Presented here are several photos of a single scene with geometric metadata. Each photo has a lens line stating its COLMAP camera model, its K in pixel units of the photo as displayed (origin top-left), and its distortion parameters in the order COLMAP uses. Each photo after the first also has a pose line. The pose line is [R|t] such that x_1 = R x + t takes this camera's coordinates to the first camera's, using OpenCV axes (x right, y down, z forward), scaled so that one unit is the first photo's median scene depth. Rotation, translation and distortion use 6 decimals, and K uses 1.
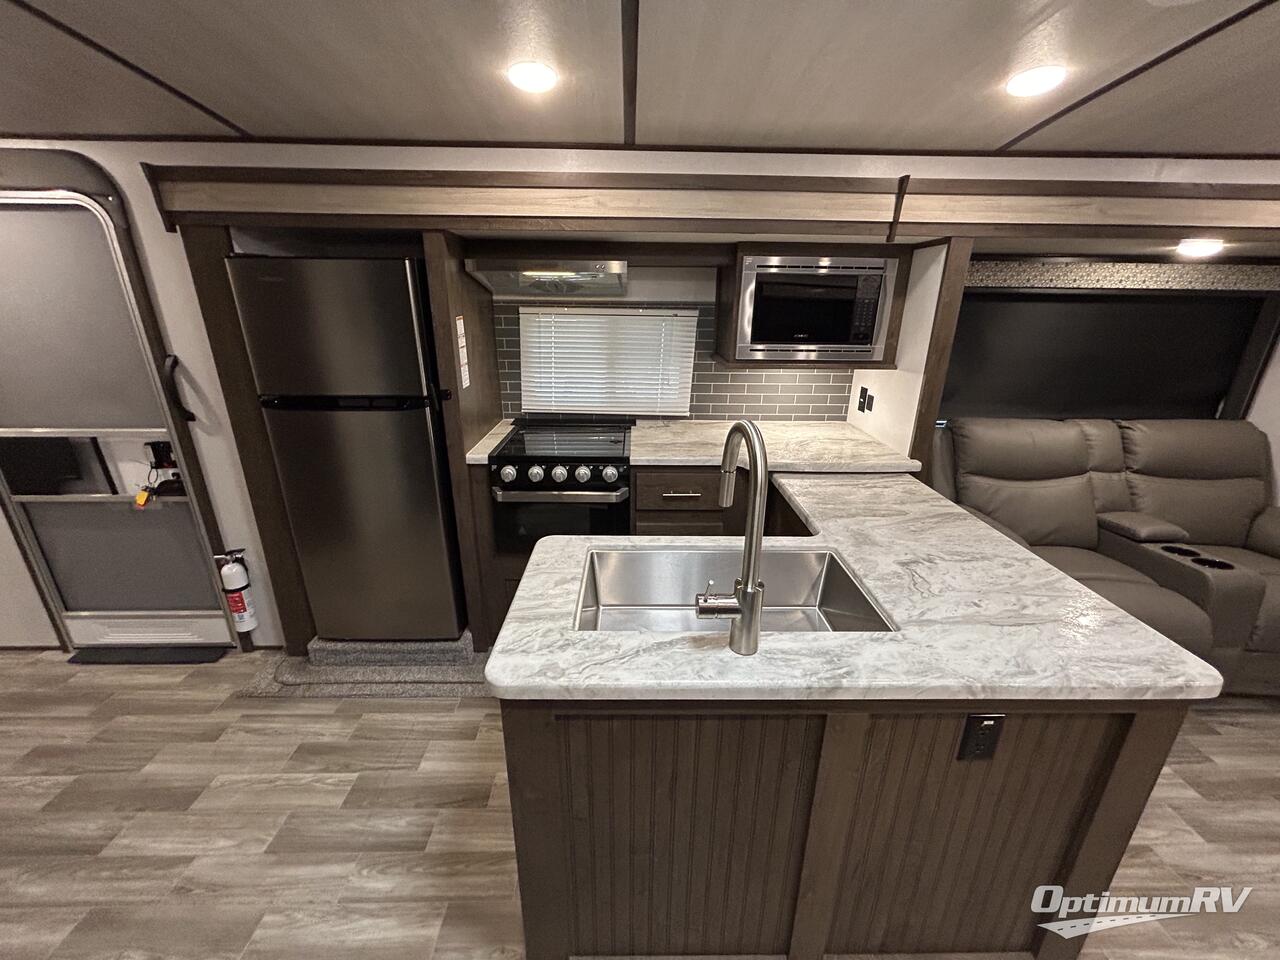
lens RADIAL K [[513.9, 0, 641.5], [0, 513.9, 481.5], [0, 0, 1]] dist [-0.000222, 0.000183]
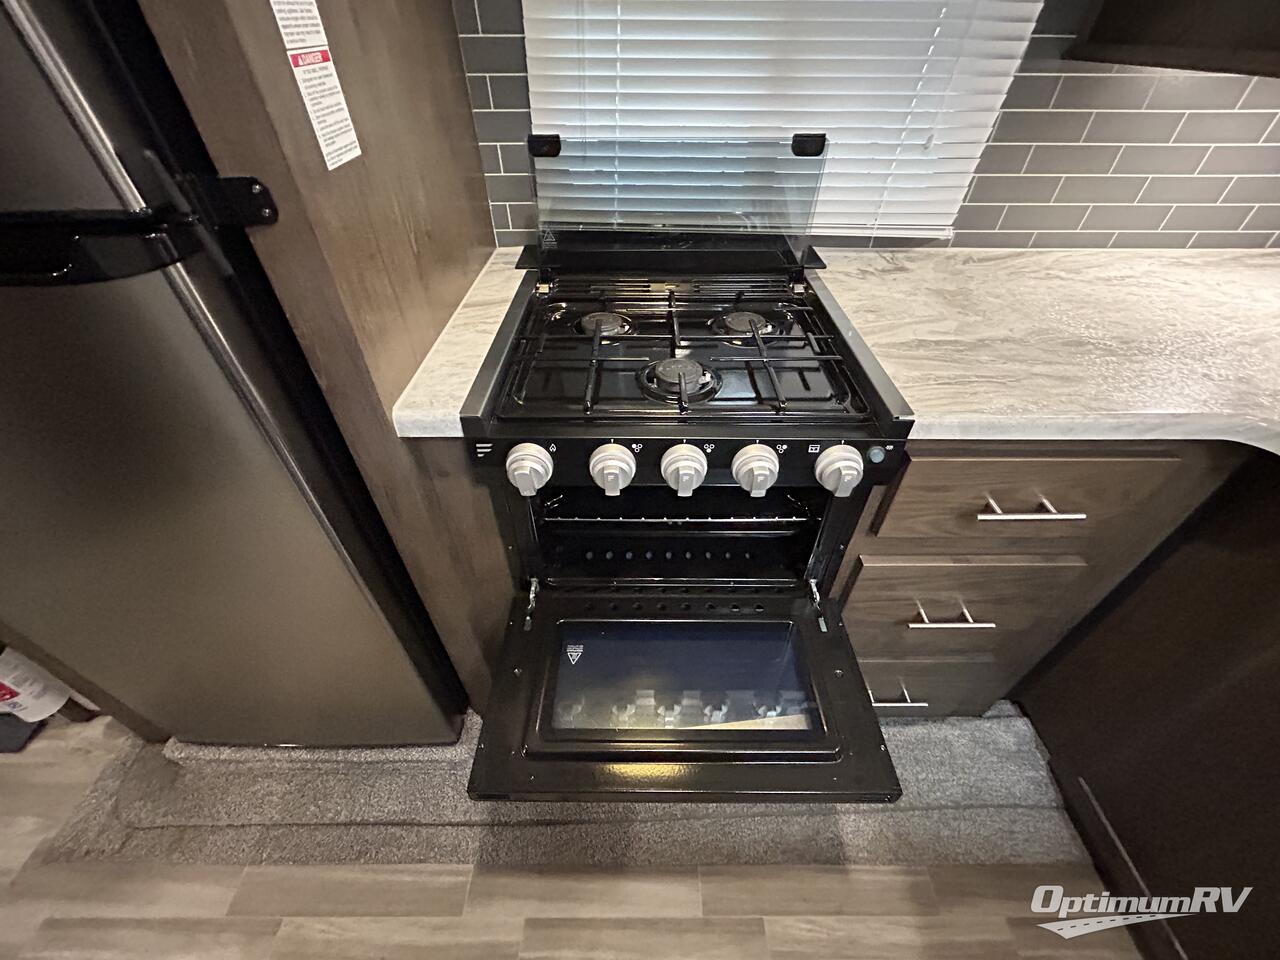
lens RADIAL K [[513.9, 0, 642.7], [0, 513.9, 477.8], [0, 0, 1]] dist [-0.000222, 0.000183]
pose [[0.999786, 0.003025, -0.020484, -0.177274], [0.004750, 0.929374, 0.369108, -0.128129], [0.020154, -0.369126, 0.929161, 0.683469]]
